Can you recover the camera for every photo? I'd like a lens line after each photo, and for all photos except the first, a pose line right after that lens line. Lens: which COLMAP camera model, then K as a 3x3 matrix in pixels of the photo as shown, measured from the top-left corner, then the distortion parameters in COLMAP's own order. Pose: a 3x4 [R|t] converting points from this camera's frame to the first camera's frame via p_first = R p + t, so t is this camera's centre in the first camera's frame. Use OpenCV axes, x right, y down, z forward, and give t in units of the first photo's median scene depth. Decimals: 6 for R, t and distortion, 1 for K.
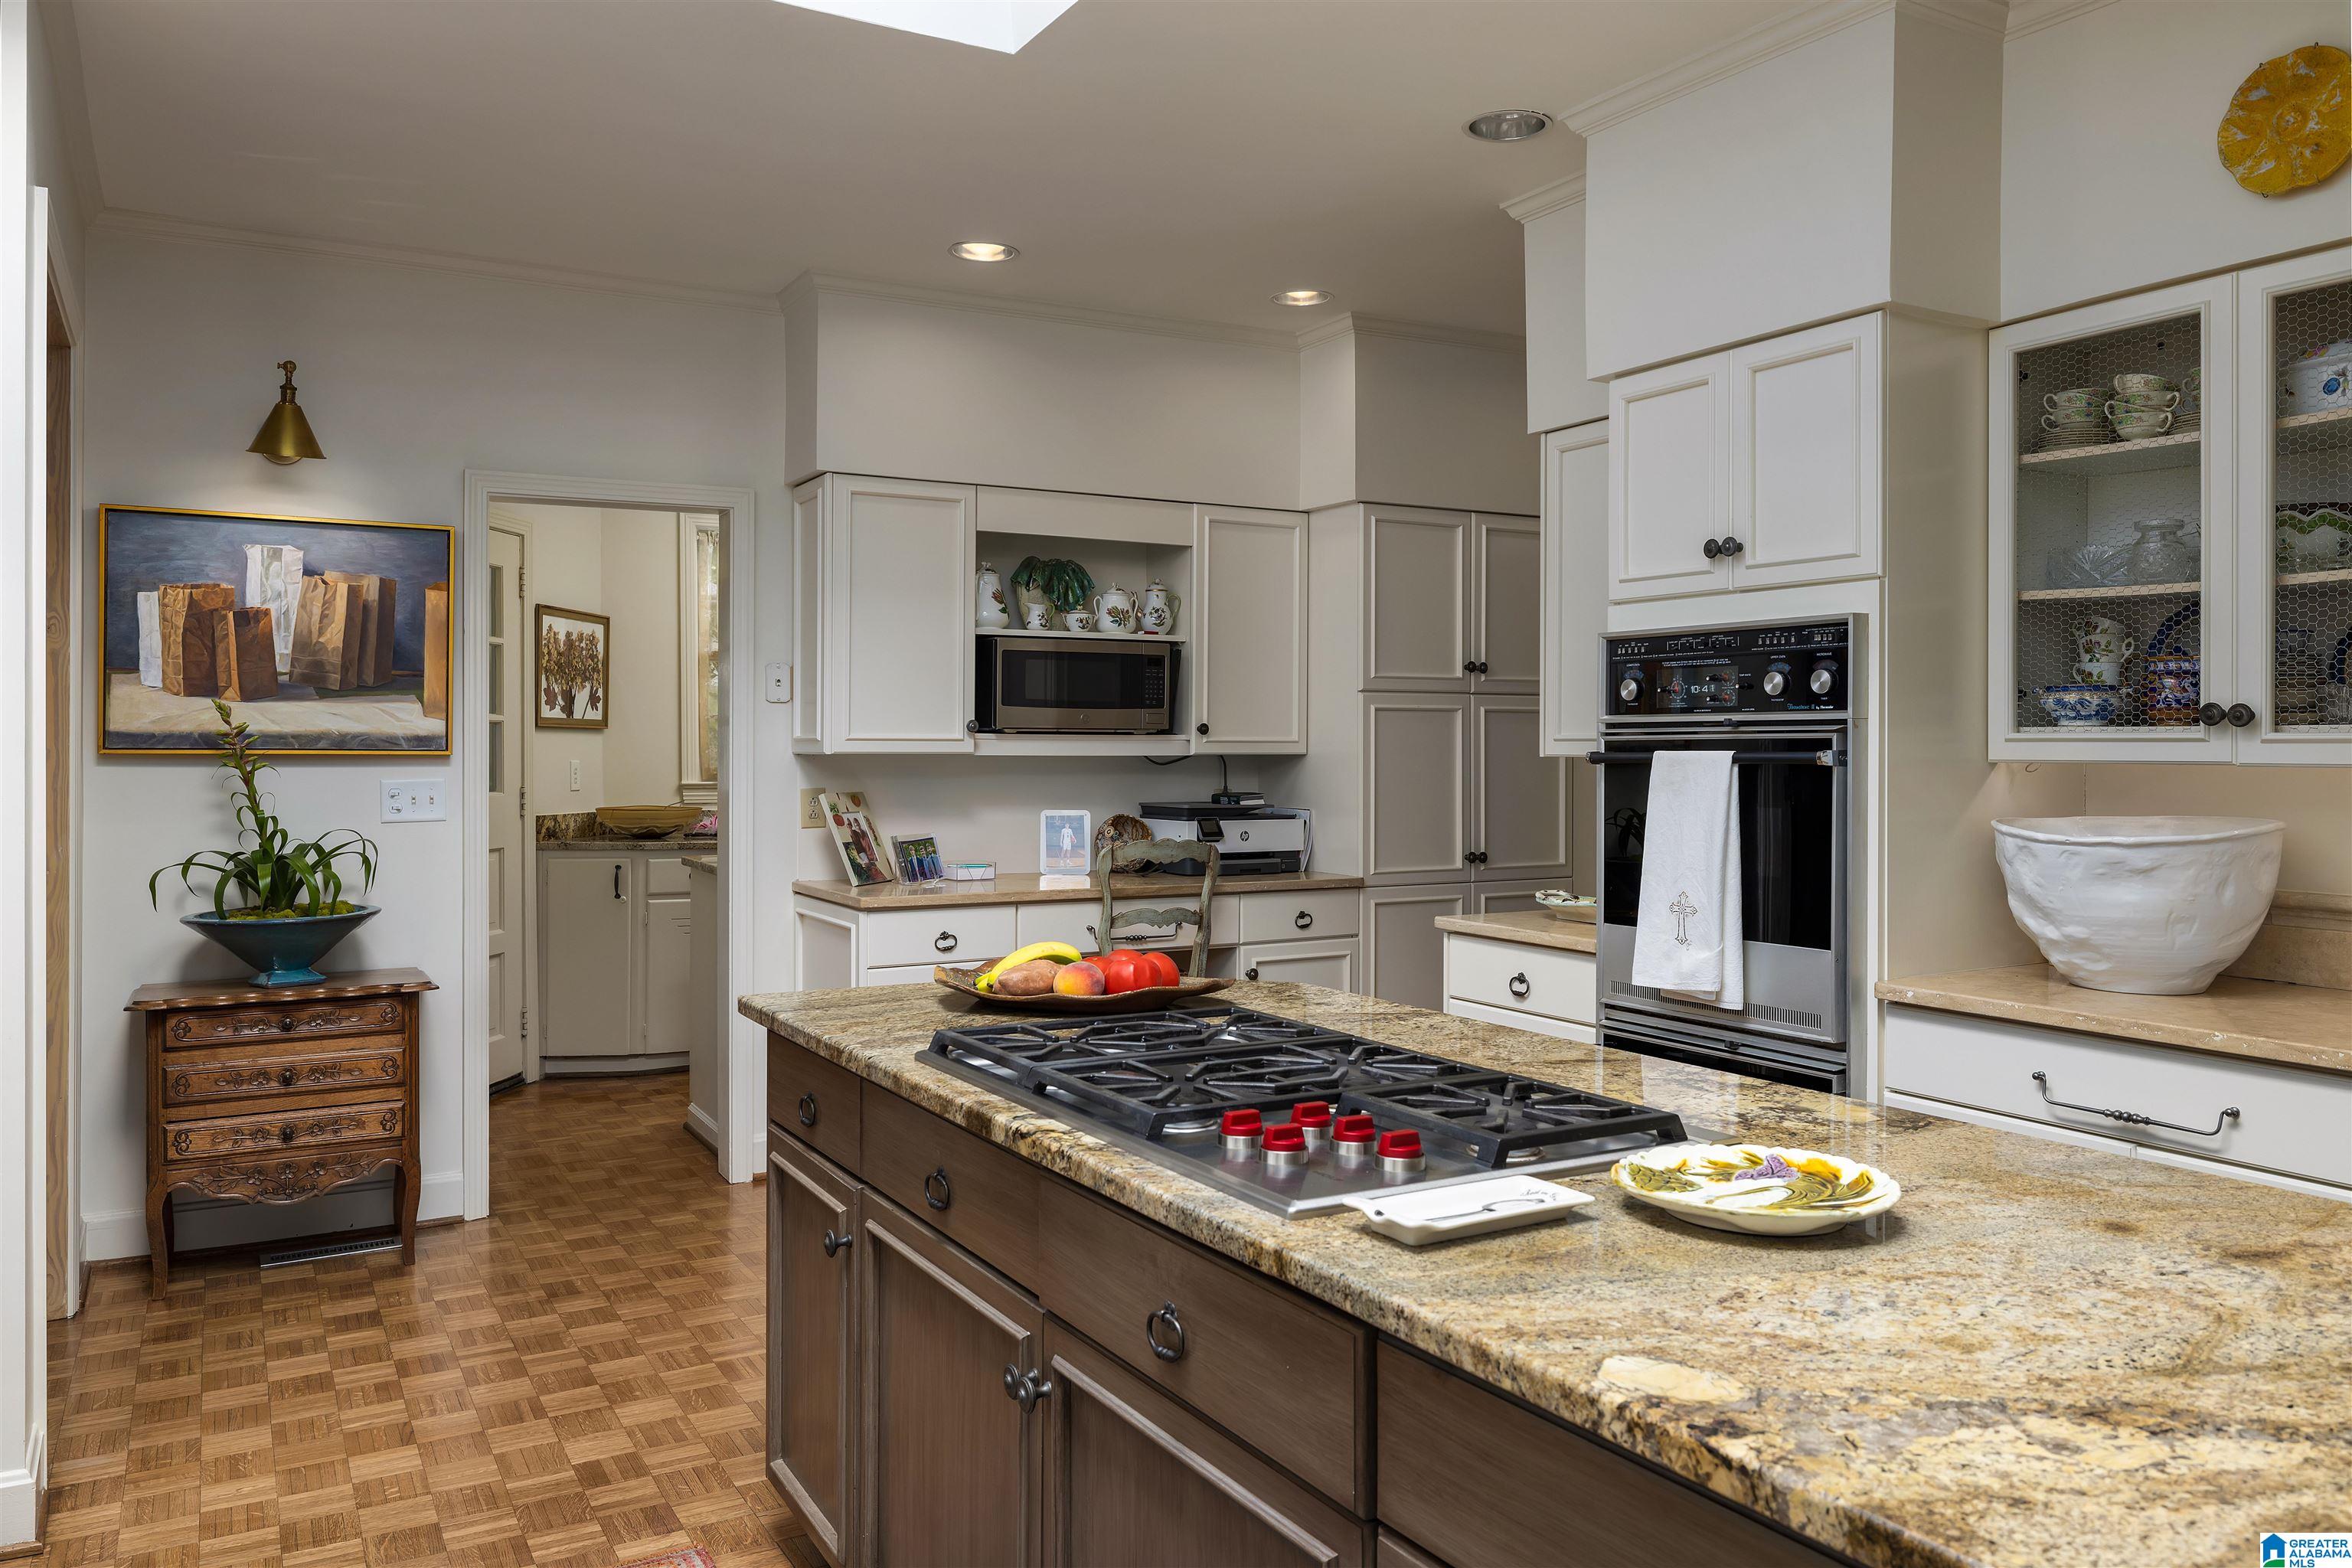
lens RADIAL K [[1667.8, 0, 1139.5], [0, 1667.8, 734.3], [0, 0, 1]] dist [-0.001472, 0.000578]
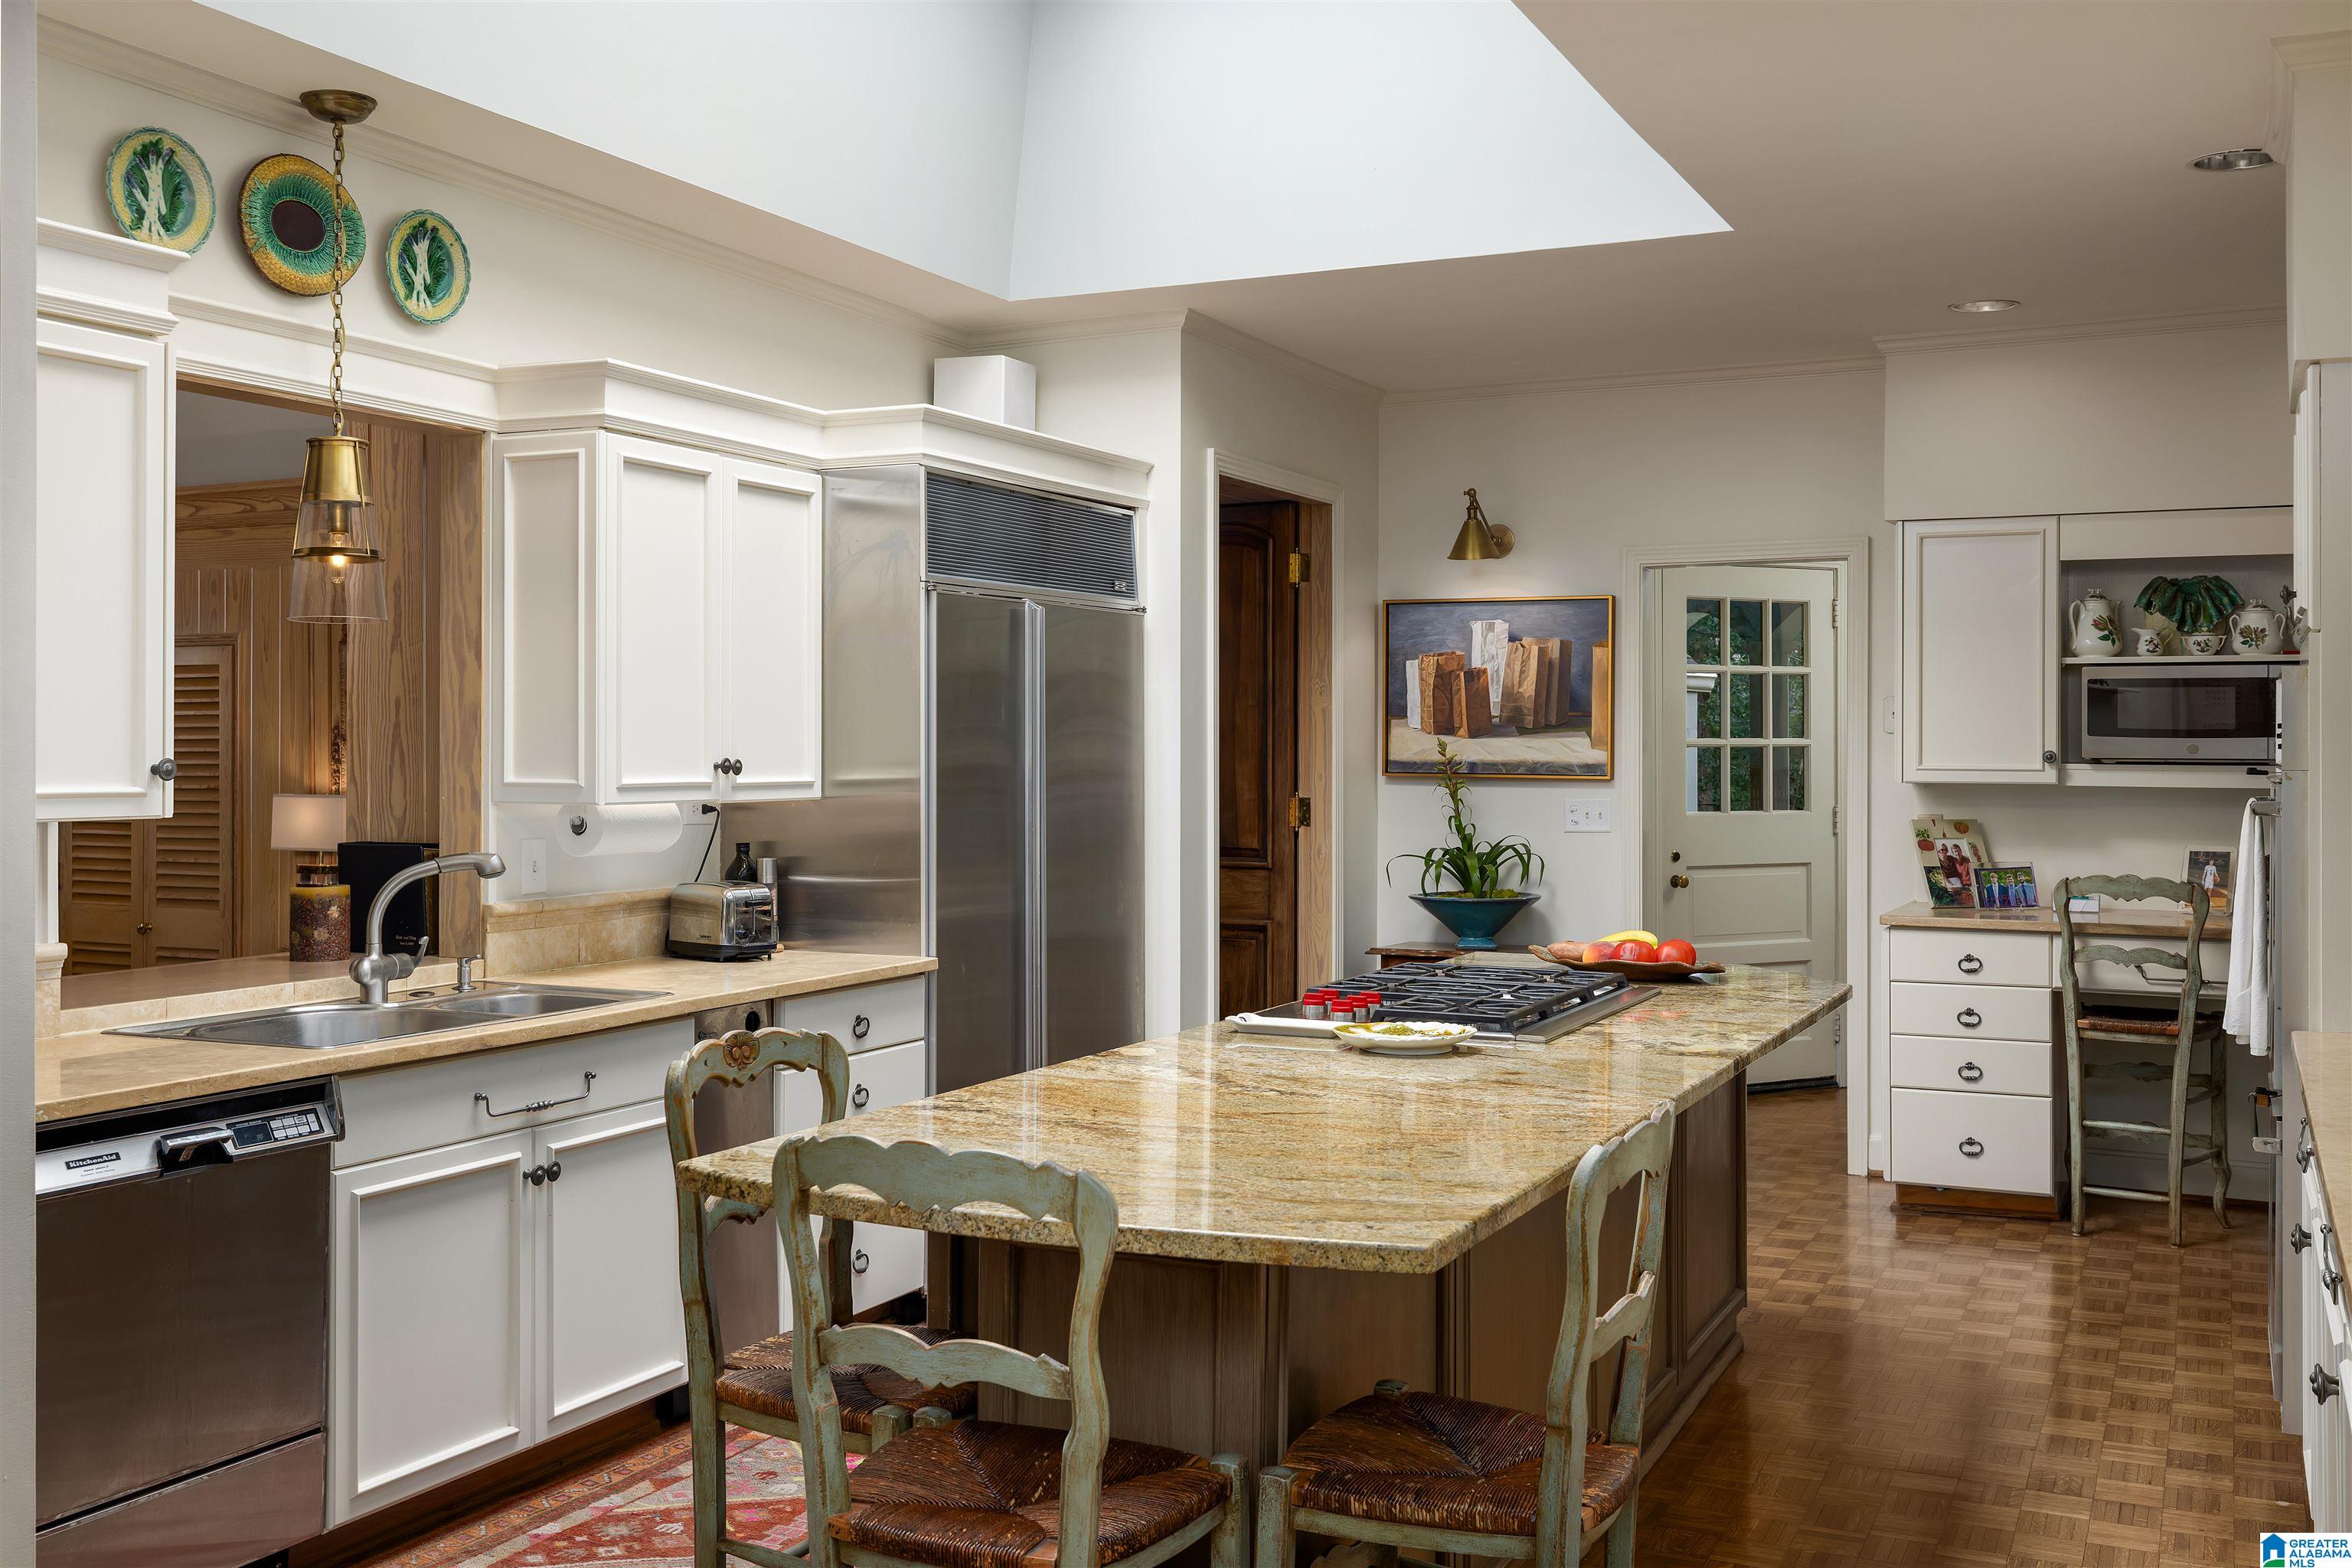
lens RADIAL K [[2233.1, 0, 1165.6], [0, 2233.1, 770.1], [0, 0, 1]] dist [0.036783, 0.000000]
pose [[0.573189, 0.011396, -0.819344, 0.814908], [0.003750, 0.999856, 0.016529, -0.024839], [0.819415, -0.012547, 0.573063, -0.242472]]
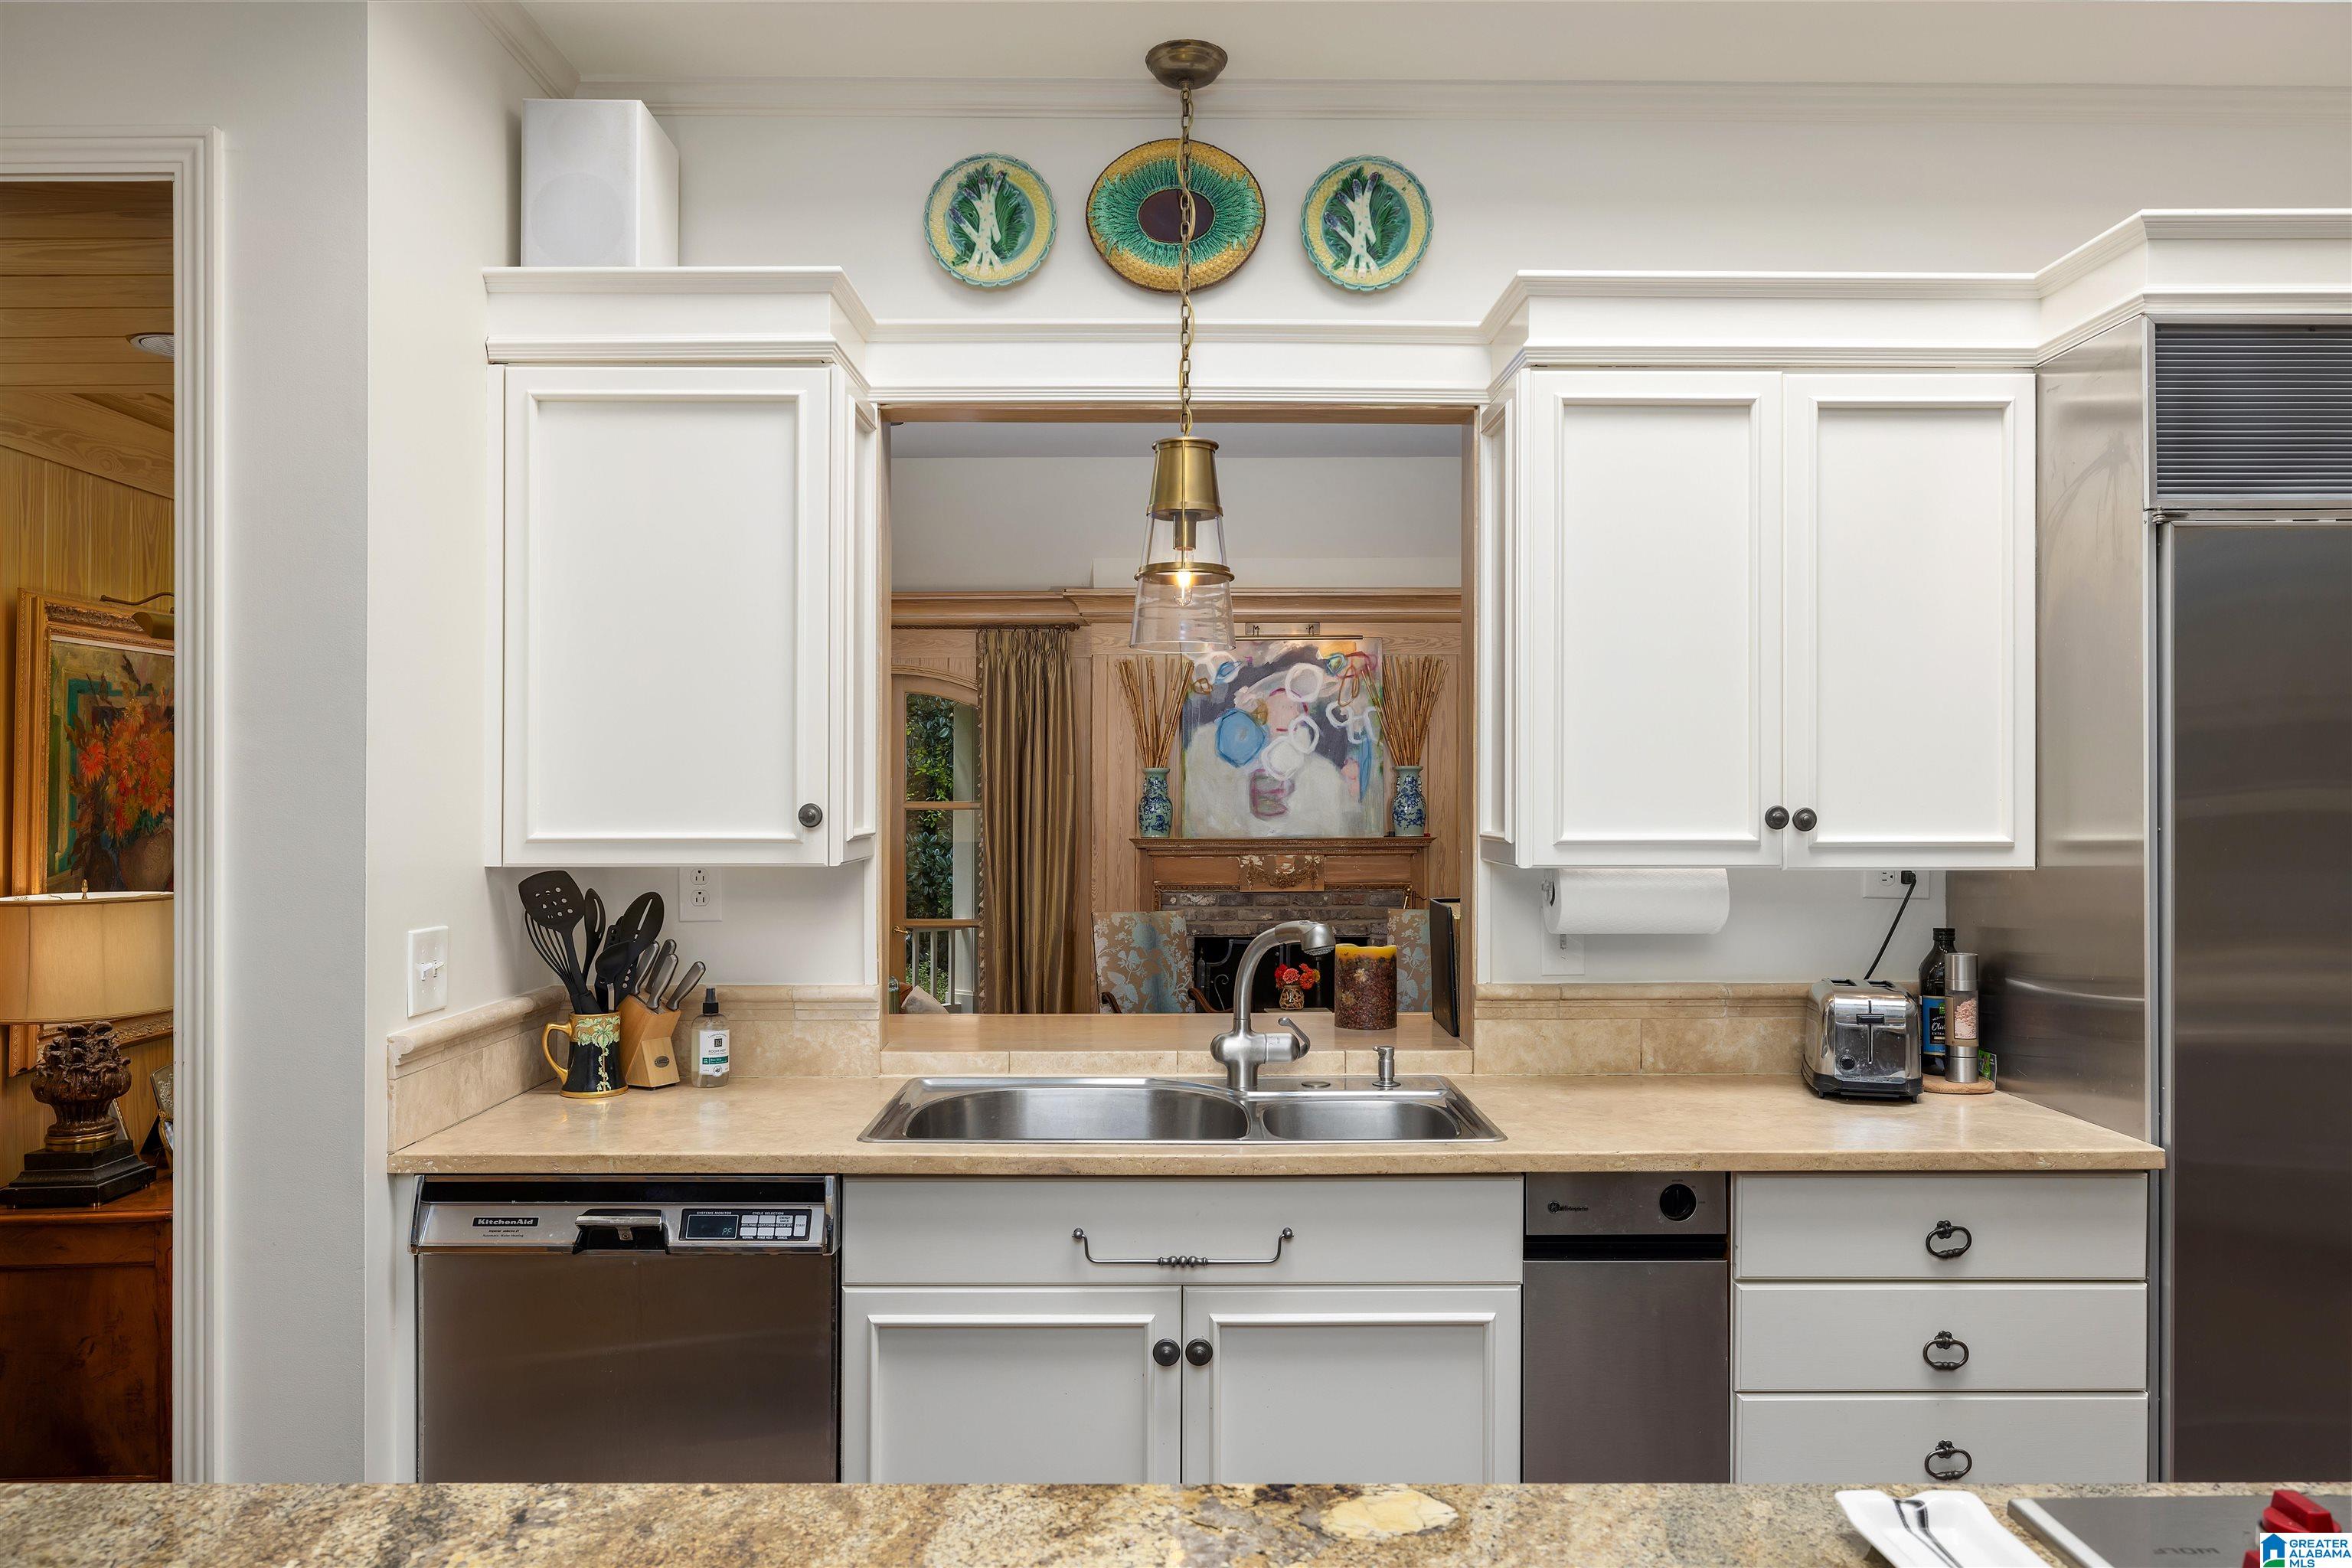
lens RADIAL K [[1667.8, 0, 1166.2], [0, 1667.8, 798.1], [0, 0, 1]] dist [-0.001472, 0.000578]
pose [[-0.482567, 0.004210, -0.875849, 0.341035], [0.008411, 0.999965, 0.000172, -0.017325], [0.875819, -0.007284, -0.482585, 0.363292]]
